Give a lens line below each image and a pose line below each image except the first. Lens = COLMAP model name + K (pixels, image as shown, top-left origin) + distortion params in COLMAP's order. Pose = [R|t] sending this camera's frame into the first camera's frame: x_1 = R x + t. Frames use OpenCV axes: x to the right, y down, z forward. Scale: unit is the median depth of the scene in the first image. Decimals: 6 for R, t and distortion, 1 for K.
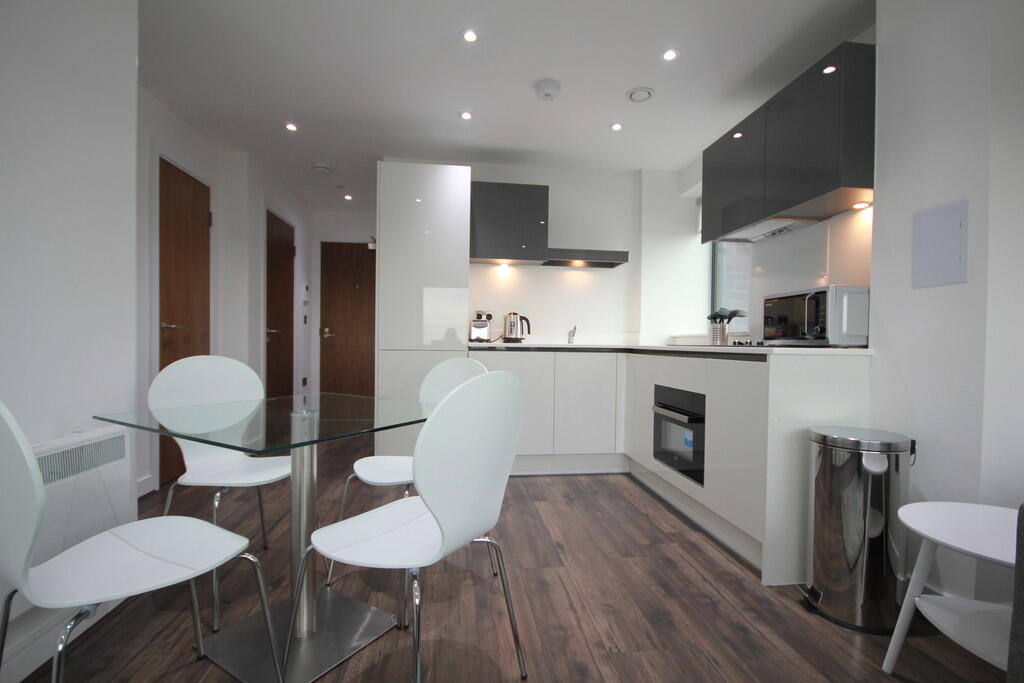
lens RADIAL K [[471.7, 0, 513.1], [0, 471.7, 351.1], [0, 0, 1]] dist [-0.001367, 0.000106]
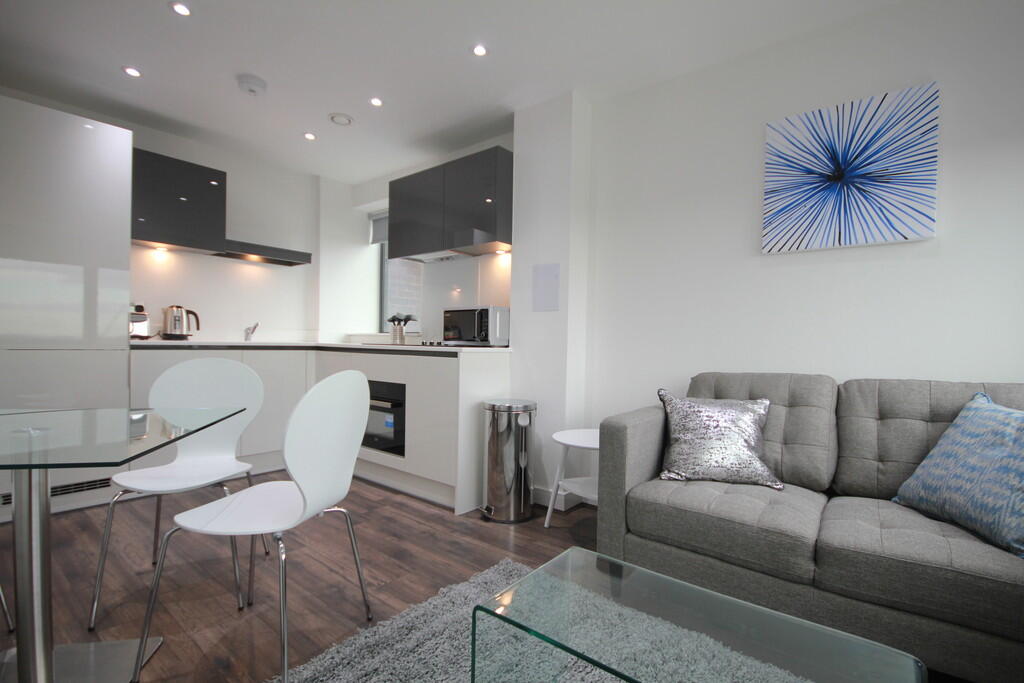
lens RADIAL K [[471.7, 0, 513.1], [0, 471.7, 351.1], [0, 0, 1]] dist [-0.001367, 0.000106]
pose [[0.724490, -0.011013, 0.689197, -0.199395], [0.002134, 0.999903, 0.013734, -0.009866], [-0.689282, -0.008480, 0.724444, -0.087593]]
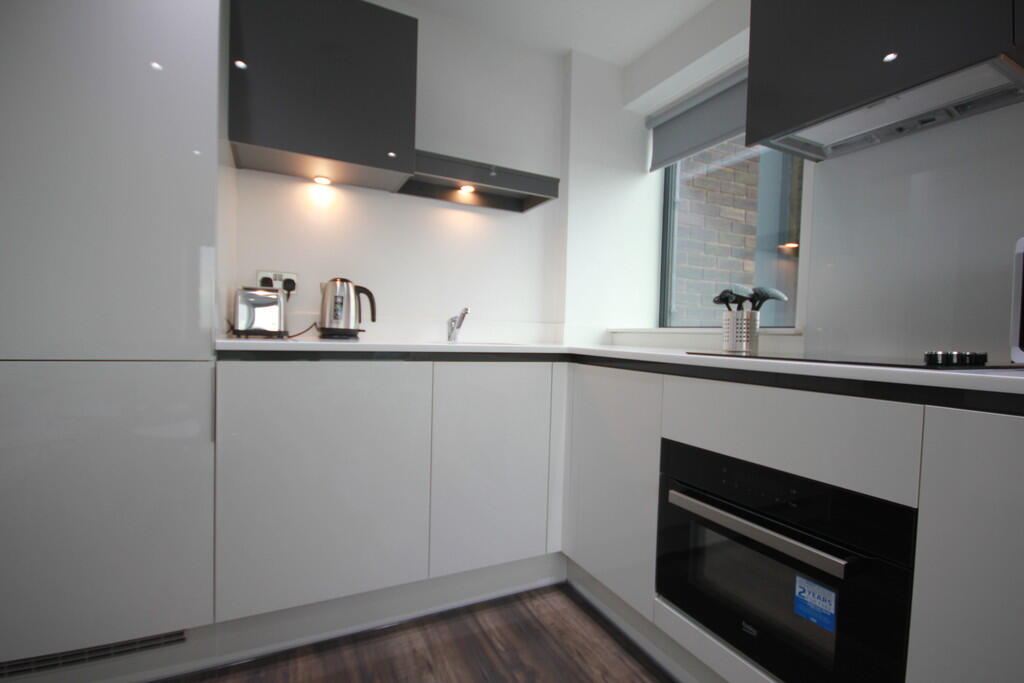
lens RADIAL K [[485.1, 0, 508.6], [0, 485.1, 354.2], [0, 0, 1]] dist [-0.001313, 0.000004]
pose [[0.946584, 0.003808, 0.322434, 0.004331], [-0.011974, 0.999656, 0.023346, -0.020347], [-0.322234, -0.025960, 0.946304, 0.605067]]
